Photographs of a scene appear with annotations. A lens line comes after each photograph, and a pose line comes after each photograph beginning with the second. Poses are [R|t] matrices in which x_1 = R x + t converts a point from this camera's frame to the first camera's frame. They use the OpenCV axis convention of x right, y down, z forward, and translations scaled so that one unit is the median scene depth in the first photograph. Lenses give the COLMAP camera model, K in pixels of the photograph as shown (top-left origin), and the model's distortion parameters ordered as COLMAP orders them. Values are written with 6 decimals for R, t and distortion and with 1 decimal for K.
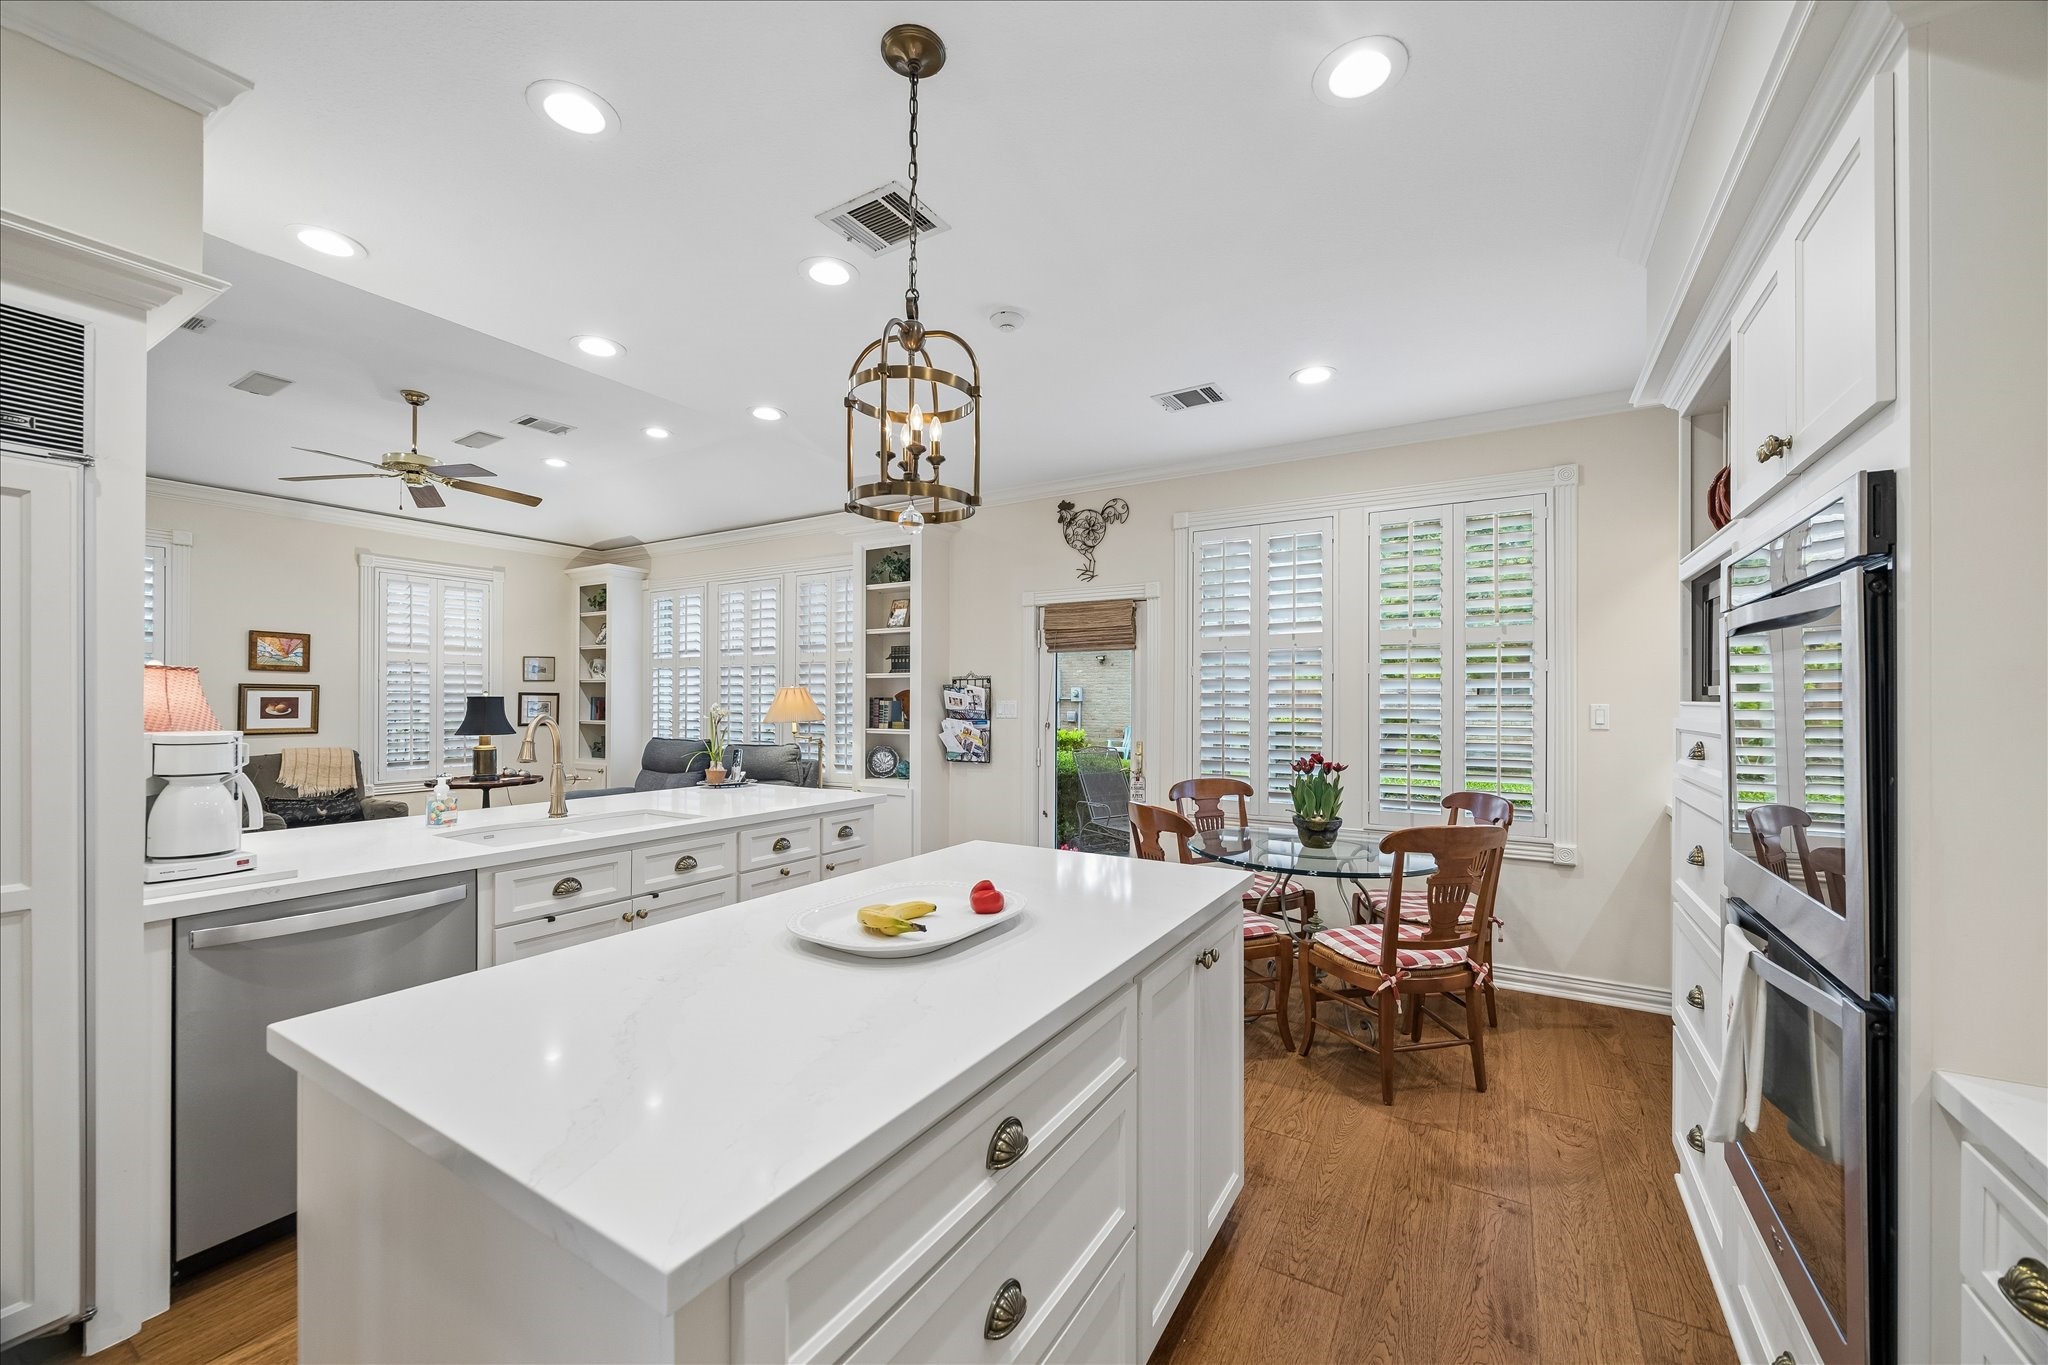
lens RADIAL K [[794.8, 0, 1015.5], [0, 794.8, 702.1], [0, 0, 1]] dist [-0.000775, -0.000161]
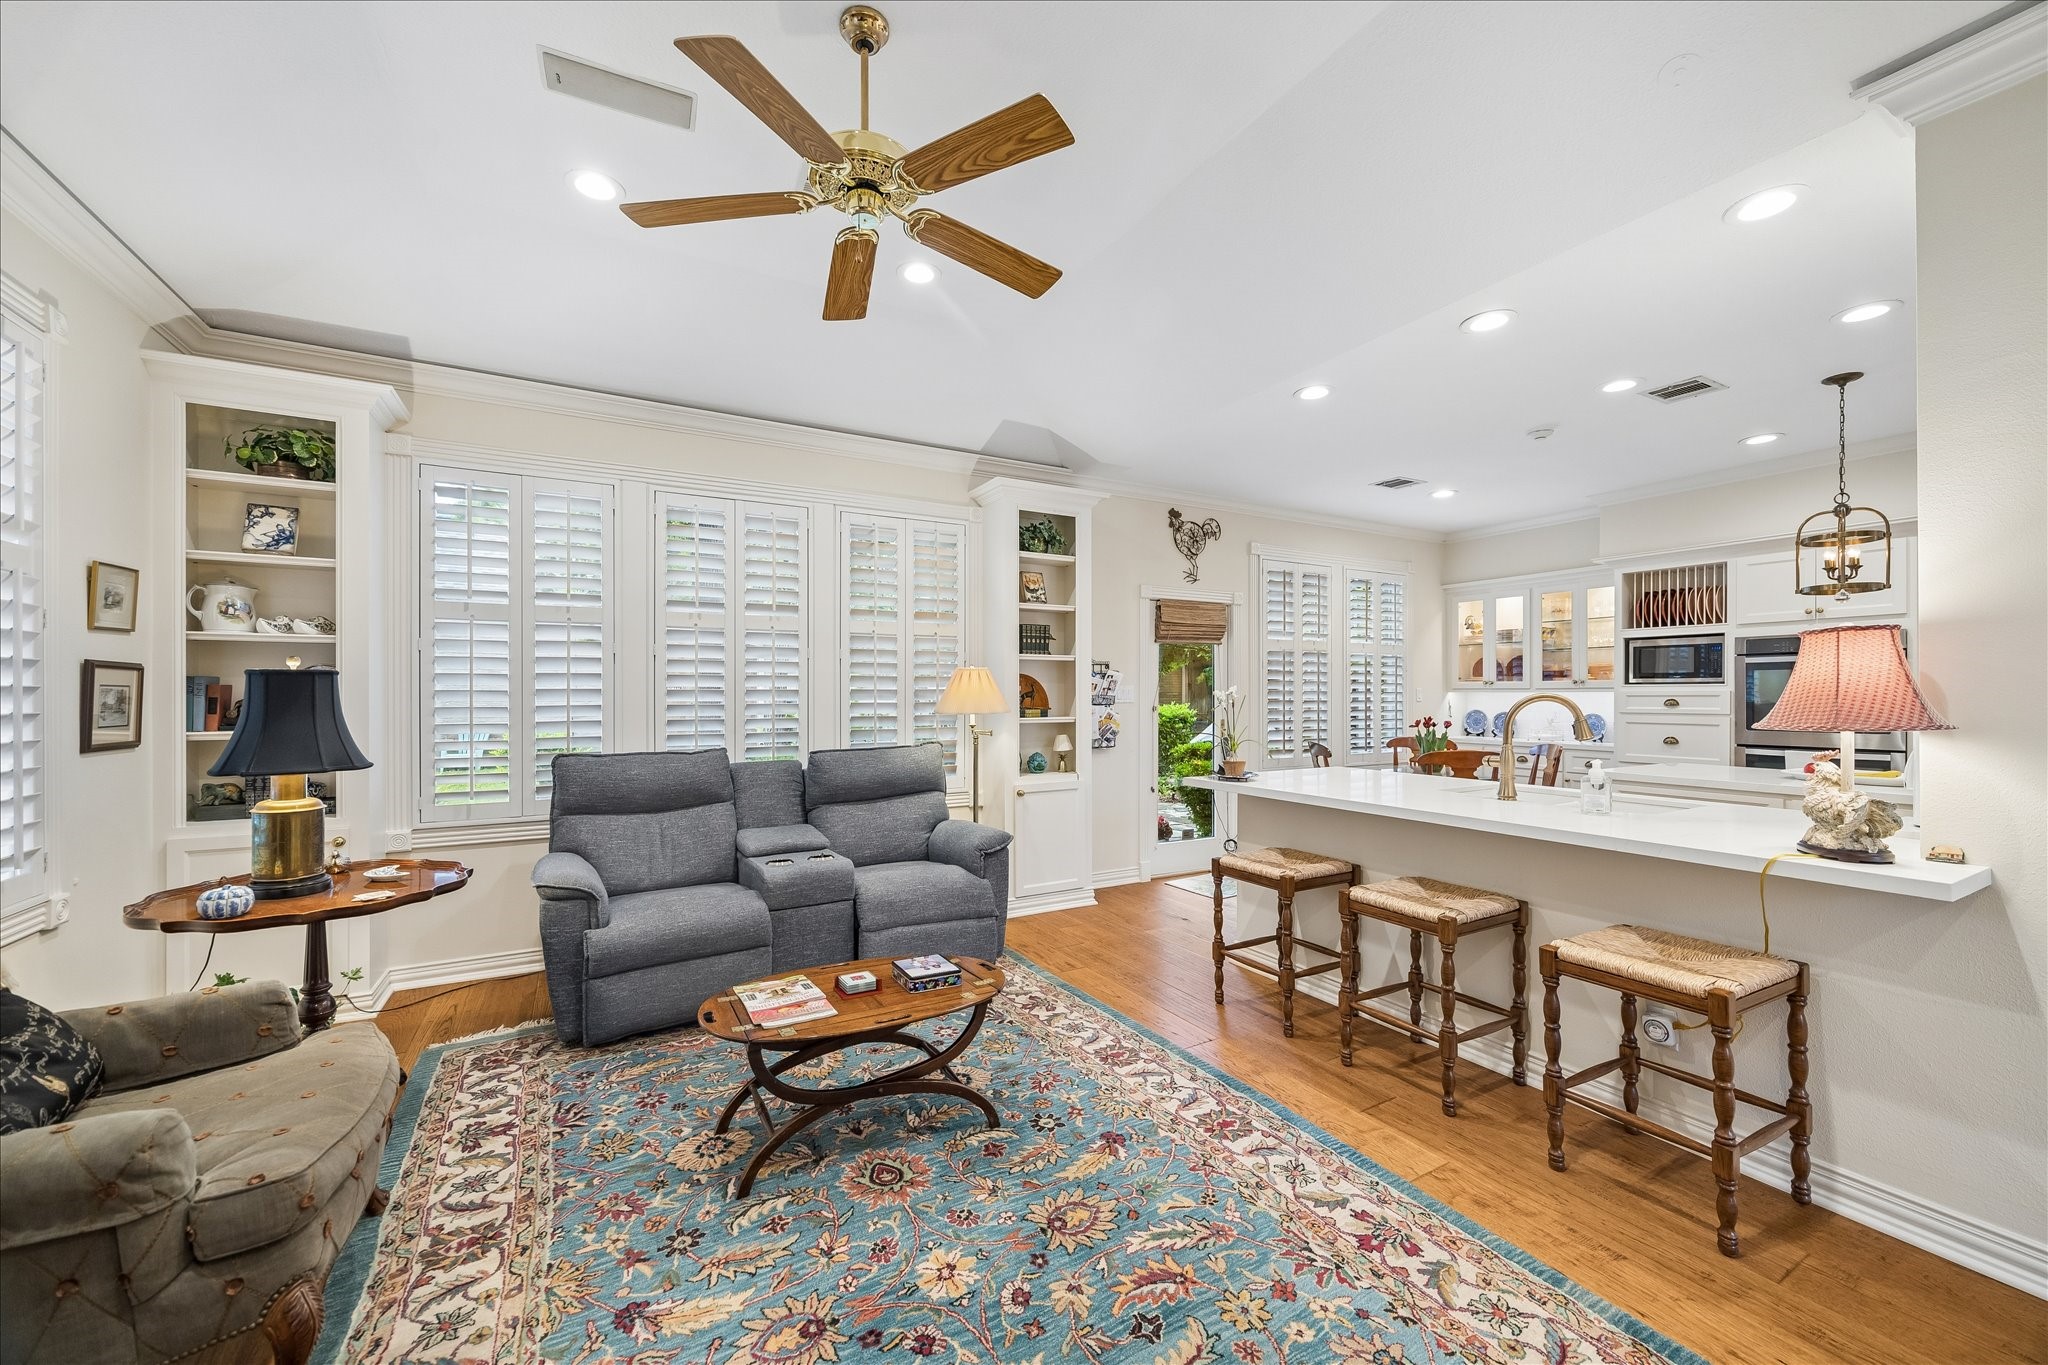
lens RADIAL K [[794.8, 0, 1035.8], [0, 794.8, 698.6], [0, 0, 1]] dist [-0.000775, -0.000161]
pose [[0.485950, -0.010630, 0.873922, -0.900348], [0.000690, 0.999930, 0.011779, 0.002130], [-0.873986, -0.005121, 0.485924, 0.549866]]
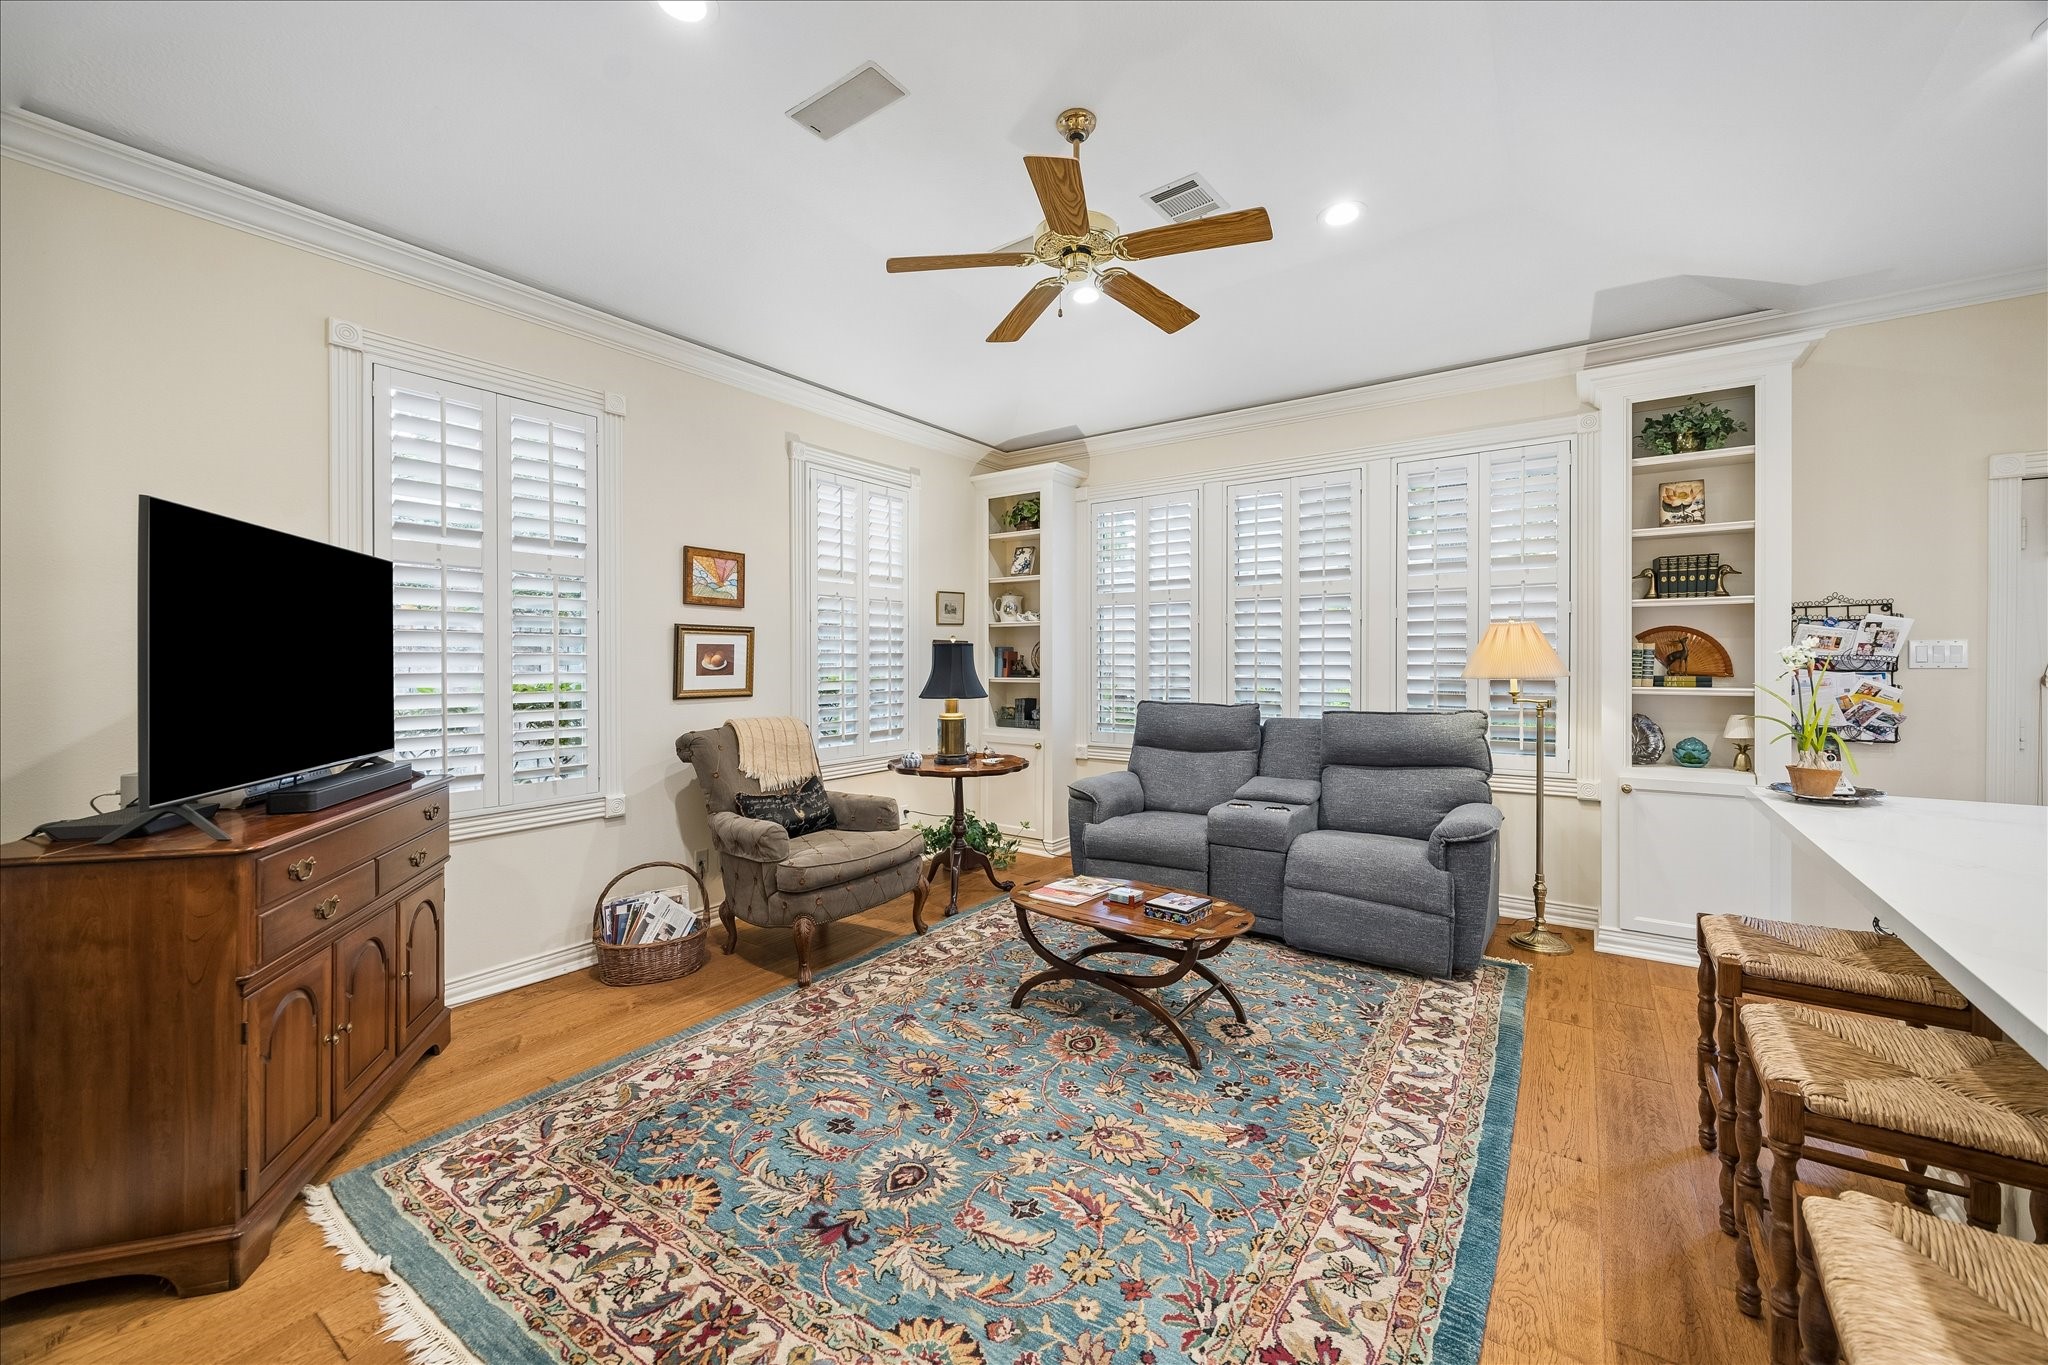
lens RADIAL K [[794.8, 0, 1017.5], [0, 794.8, 661.8], [0, 0, 1]] dist [-0.000775, -0.000161]
pose [[0.997376, -0.005863, -0.072158, -0.607923], [0.006154, 0.999974, 0.003809, 0.007782], [0.072134, -0.004243, 0.997386, 0.327700]]
